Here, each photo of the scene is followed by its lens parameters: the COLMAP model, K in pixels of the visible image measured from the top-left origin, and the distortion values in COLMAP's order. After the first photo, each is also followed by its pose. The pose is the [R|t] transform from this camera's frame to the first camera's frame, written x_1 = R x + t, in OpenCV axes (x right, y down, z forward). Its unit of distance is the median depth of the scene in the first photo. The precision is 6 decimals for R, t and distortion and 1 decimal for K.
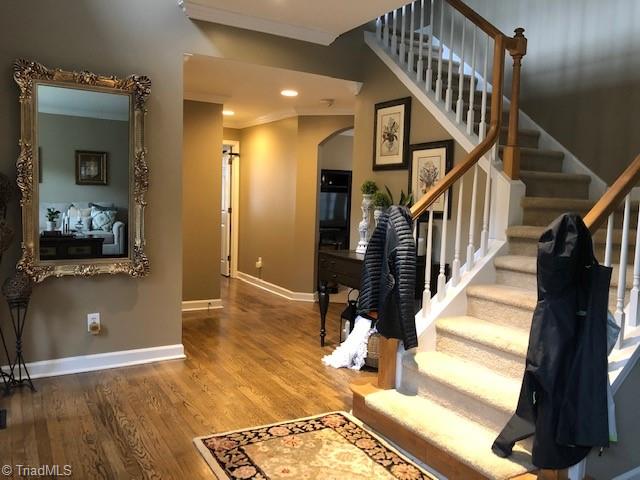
lens RADIAL K [[526.5, 0, 320.2], [0, 526.5, 239.4], [0, 0, 1]] dist [-0.006049, -0.006671]
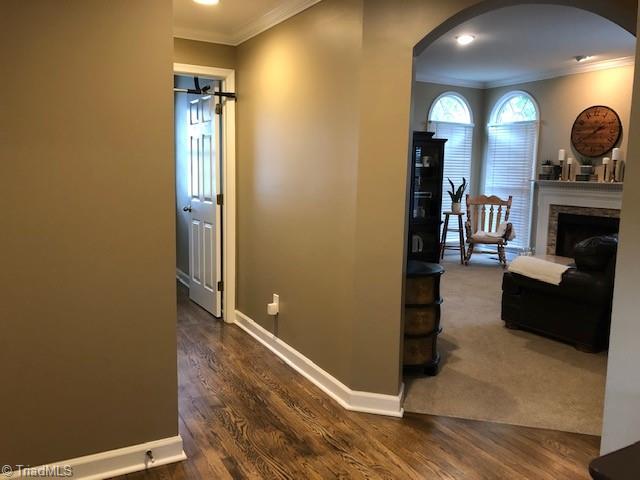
lens RADIAL K [[526.5, 0, 320.0], [0, 526.5, 240.7], [0, 0, 1]] dist [-0.006049, -0.006671]
pose [[0.999643, -0.005496, -0.026150, -0.054246], [0.006673, 0.998960, 0.045103, -0.036818], [0.025875, -0.045262, 0.998640, 0.460200]]
